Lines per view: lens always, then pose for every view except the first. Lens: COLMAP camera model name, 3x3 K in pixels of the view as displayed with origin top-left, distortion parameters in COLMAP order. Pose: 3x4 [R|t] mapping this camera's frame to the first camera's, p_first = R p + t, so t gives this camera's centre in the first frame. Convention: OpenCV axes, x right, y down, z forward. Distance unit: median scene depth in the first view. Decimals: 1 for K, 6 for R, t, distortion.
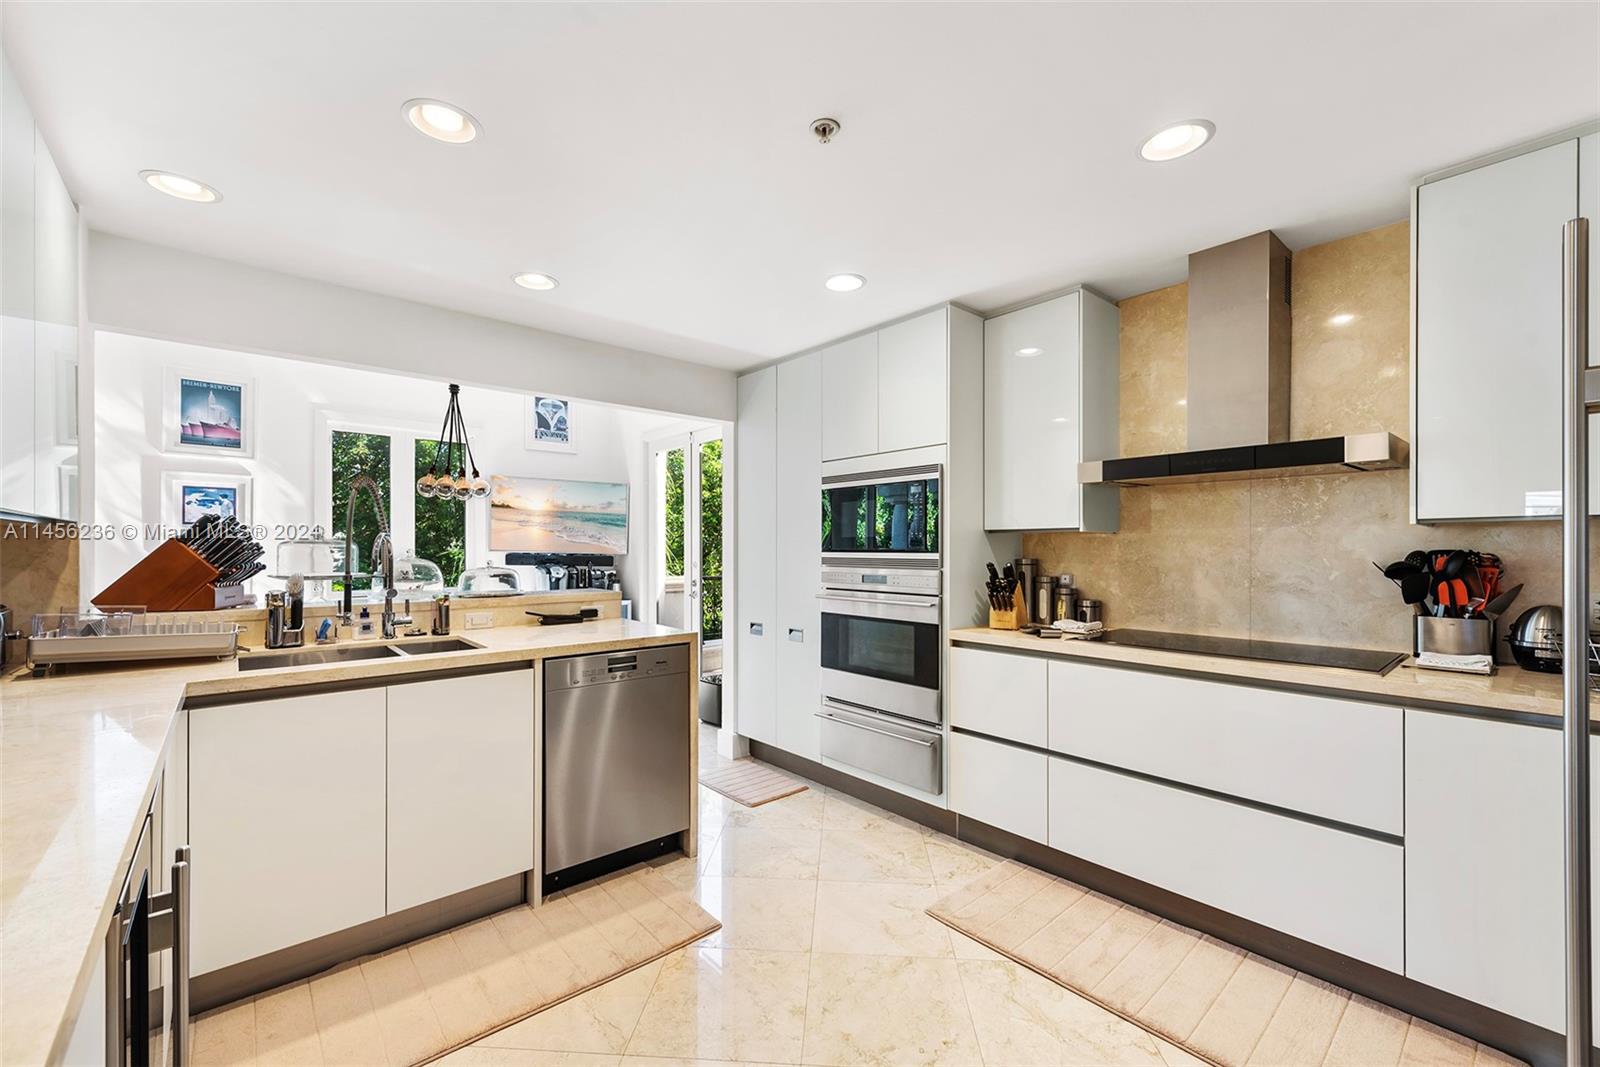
lens RADIAL K [[638.1, 0, 795.0], [0, 638.1, 552.2], [0, 0, 1]] dist [0.014842, -0.004065]
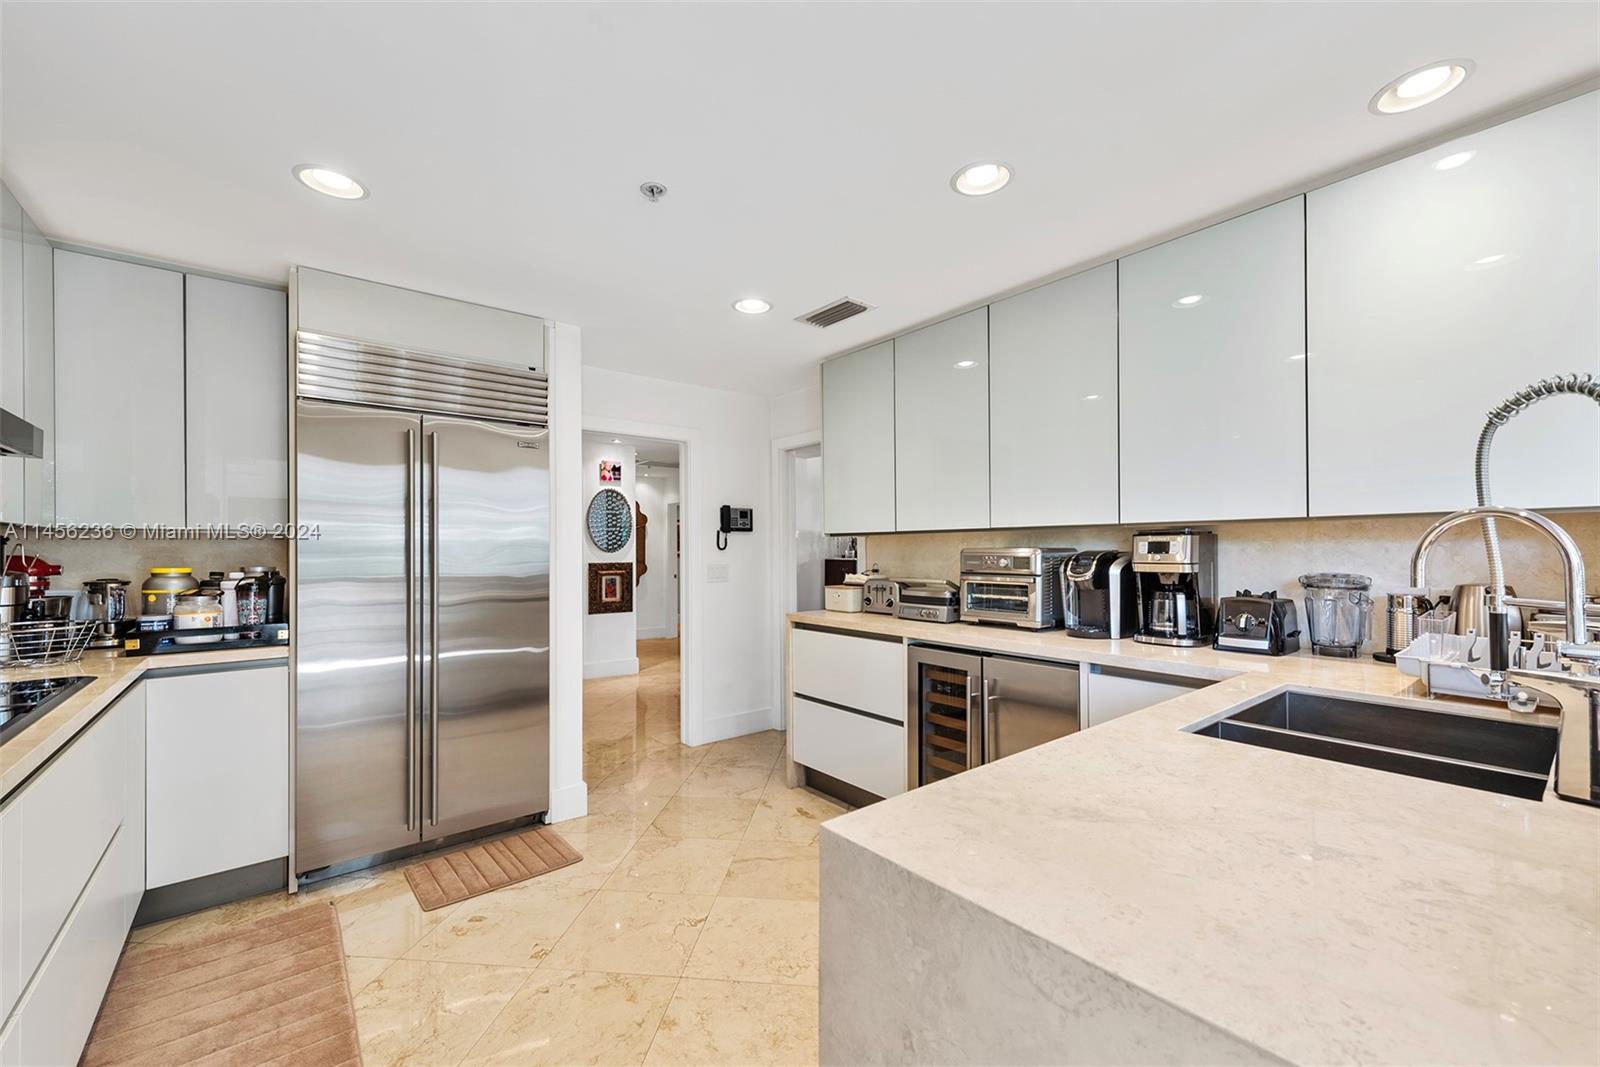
lens RADIAL K [[645.0, 0, 803.7], [0, 645.0, 555.4], [0, 0, 1]] dist [0.010455, -0.000528]
pose [[-0.999909, 0.005037, 0.012478, -0.078900], [0.005177, 0.999924, 0.011209, -0.001645], [-0.012420, 0.011272, -0.999859, 0.718459]]
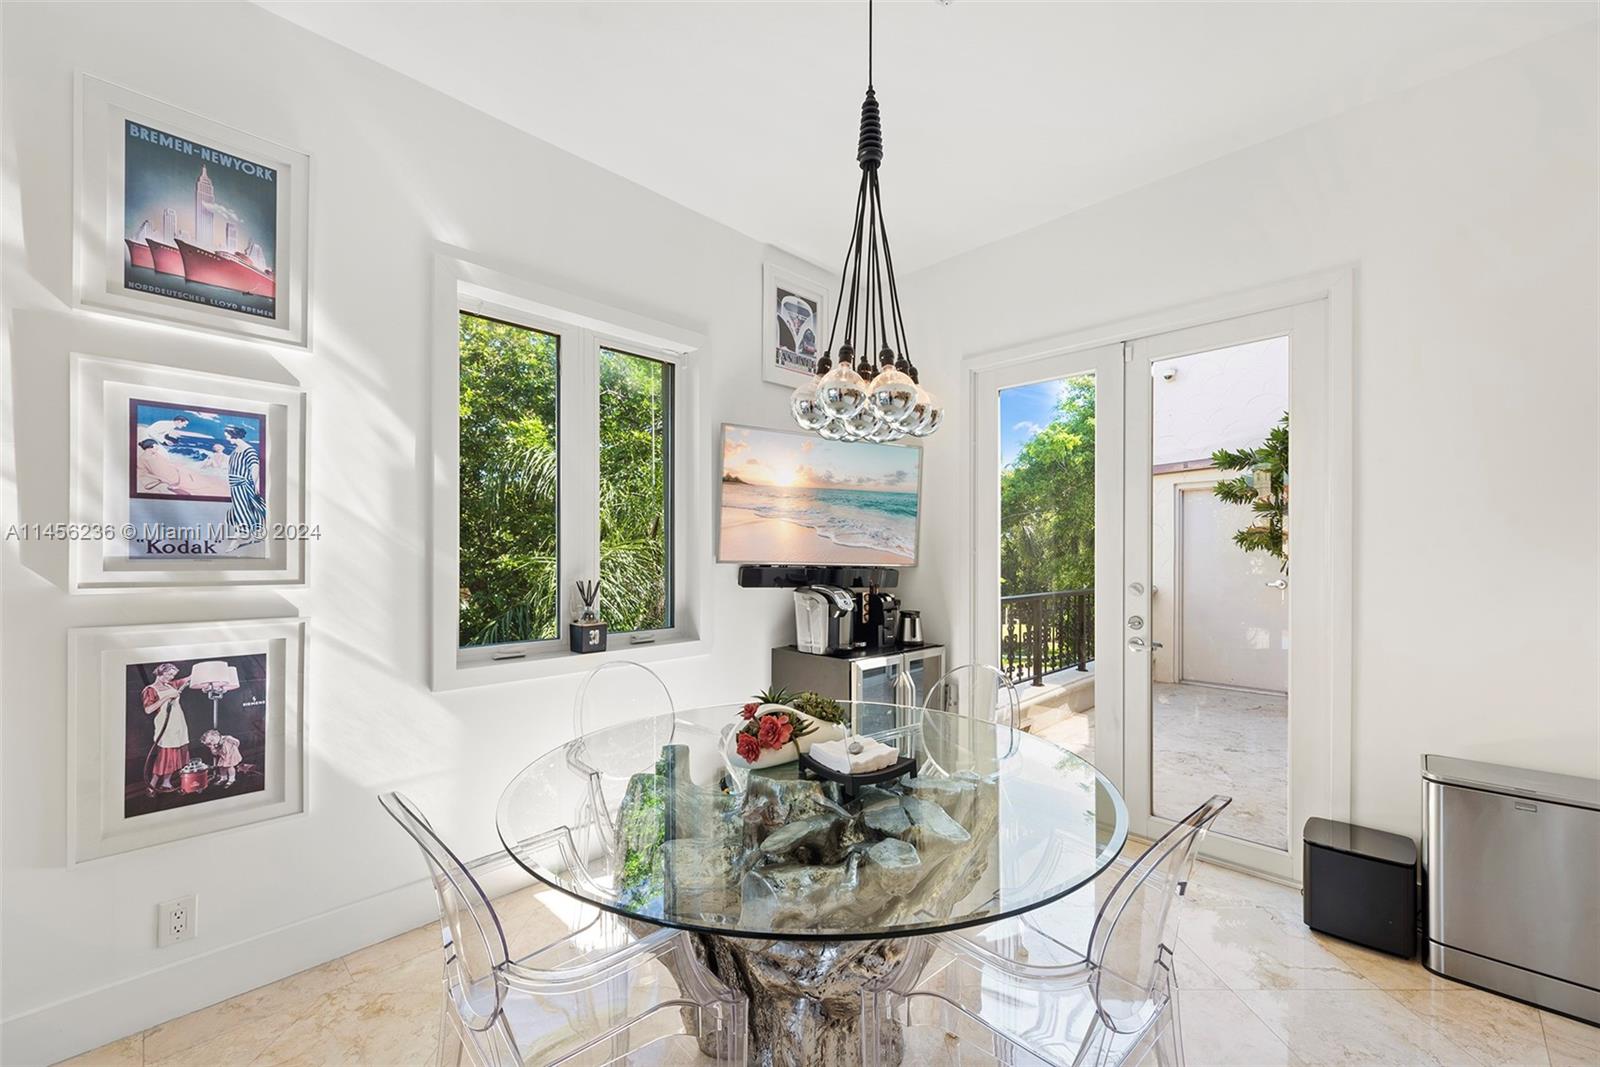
lens RADIAL K [[645.0, 0, 803.7], [0, 645.0, 555.4], [0, 0, 1]] dist [0.010455, -0.000528]
pose [[0.995845, -0.005477, 0.090895, -0.575855], [0.006070, 0.999962, -0.006247, -0.004604], [-0.090857, 0.006772, 0.995841, 0.566812]]
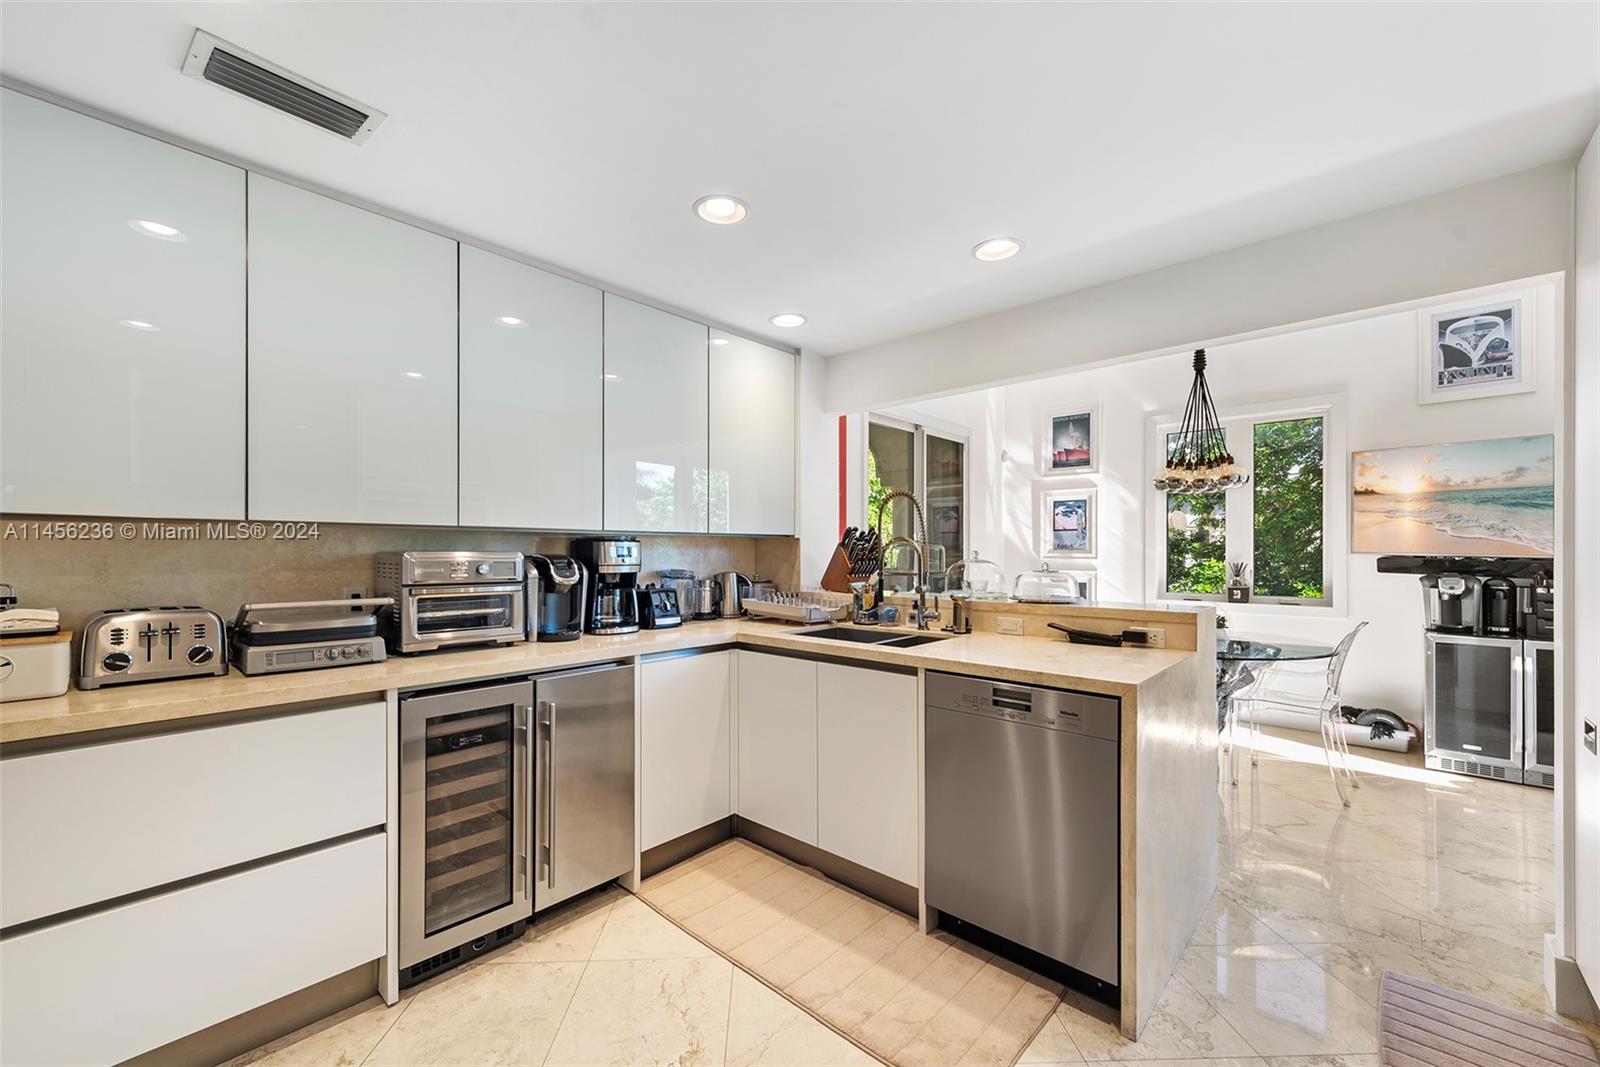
lens RADIAL K [[638.1, 0, 795.0], [0, 638.1, 552.2], [0, 0, 1]] dist [0.014842, -0.004065]
pose [[0.130648, 0.001255, -0.991428, 0.233601], [-0.003892, 0.999992, 0.000753, -0.001423], [0.991421, 0.003760, 0.130652, 0.322717]]
